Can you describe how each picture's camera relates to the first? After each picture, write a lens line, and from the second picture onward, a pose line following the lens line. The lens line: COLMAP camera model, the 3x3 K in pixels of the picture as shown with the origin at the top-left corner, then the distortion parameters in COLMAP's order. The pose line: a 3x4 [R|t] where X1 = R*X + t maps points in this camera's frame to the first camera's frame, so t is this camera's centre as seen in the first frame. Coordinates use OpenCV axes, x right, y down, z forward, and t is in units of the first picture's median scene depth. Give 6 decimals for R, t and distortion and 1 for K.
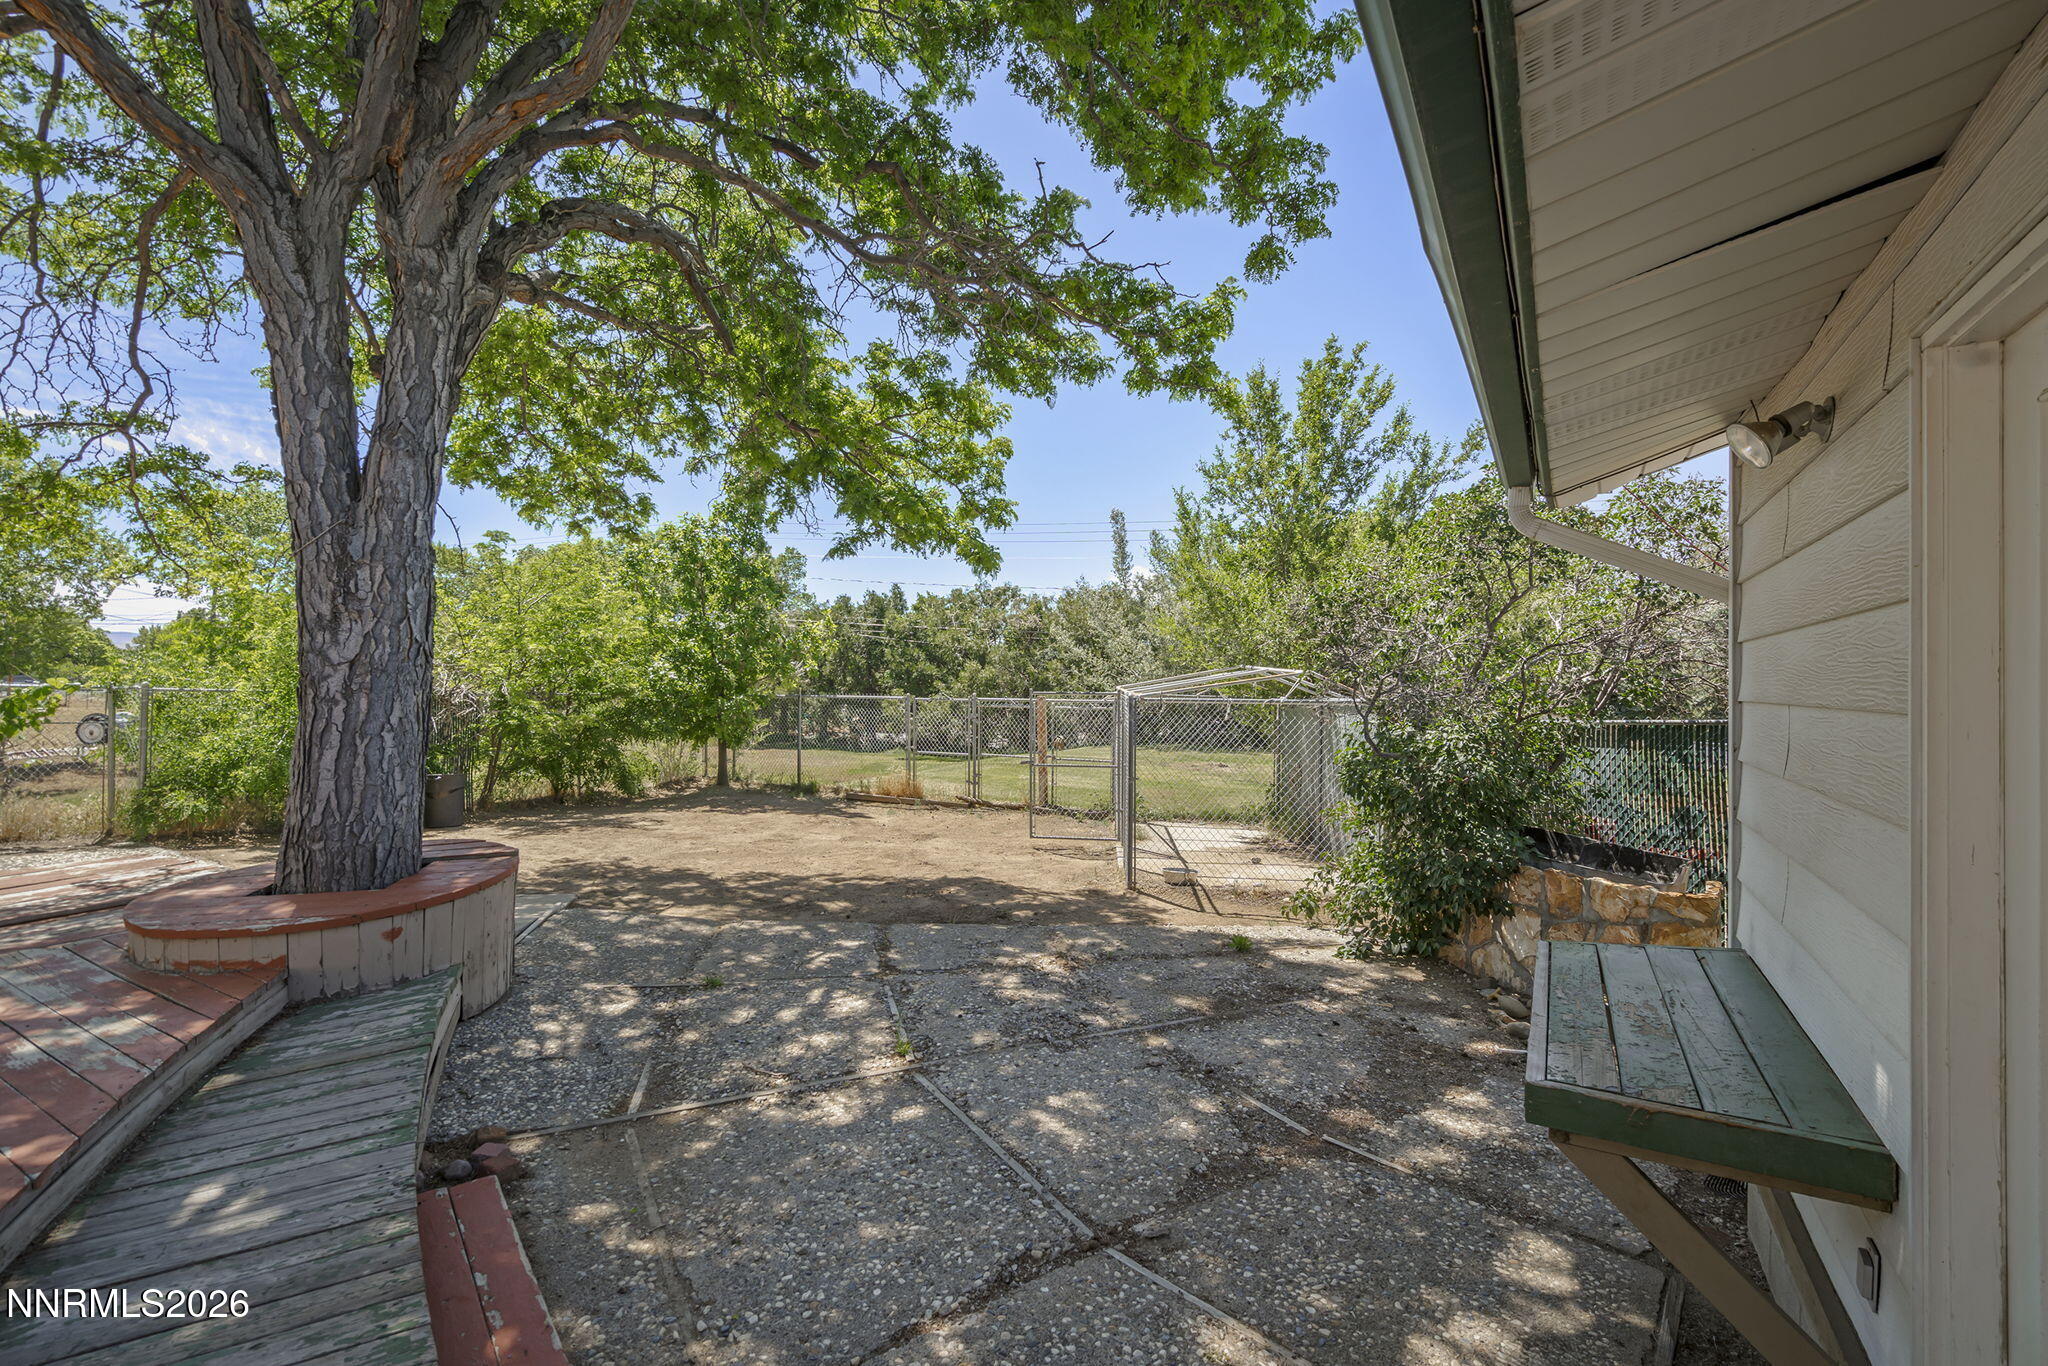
lens RADIAL K [[930.9, 0, 1016.7], [0, 930.9, 676.6], [0, 0, 1]] dist [-0.000393, 0.000097]
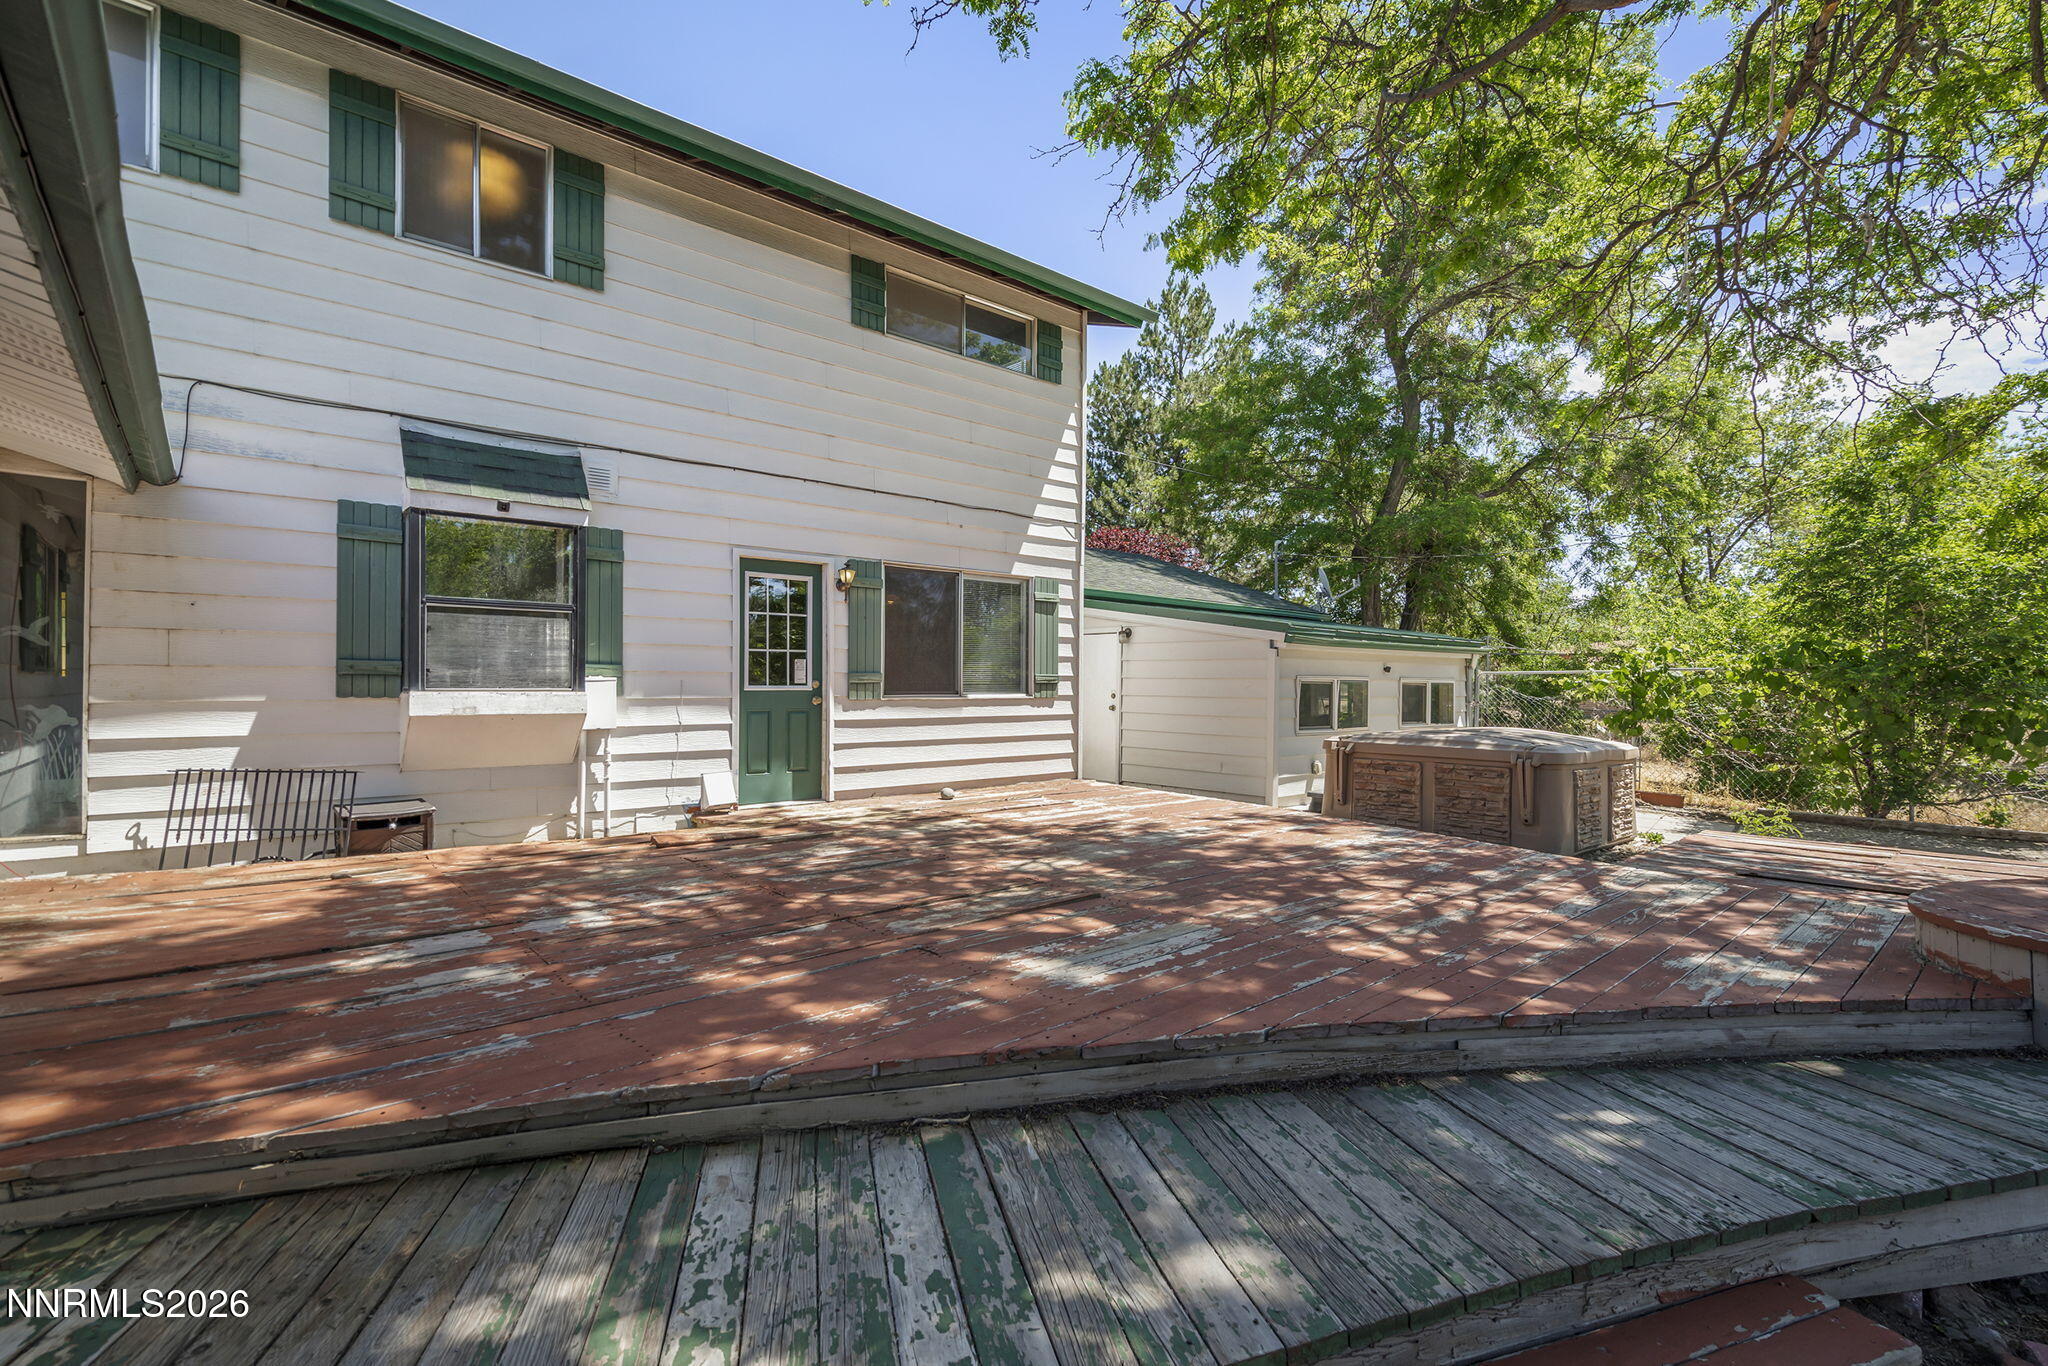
lens RADIAL K [[930.9, 0, 1016.7], [0, 930.9, 676.6], [0, 0, 1]] dist [-0.000393, 0.000097]
pose [[-0.319871, -0.007152, -0.947434, 0.294683], [0.004500, 0.999949, -0.009068, 0.090379], [0.947450, -0.007164, -0.319823, 0.732253]]
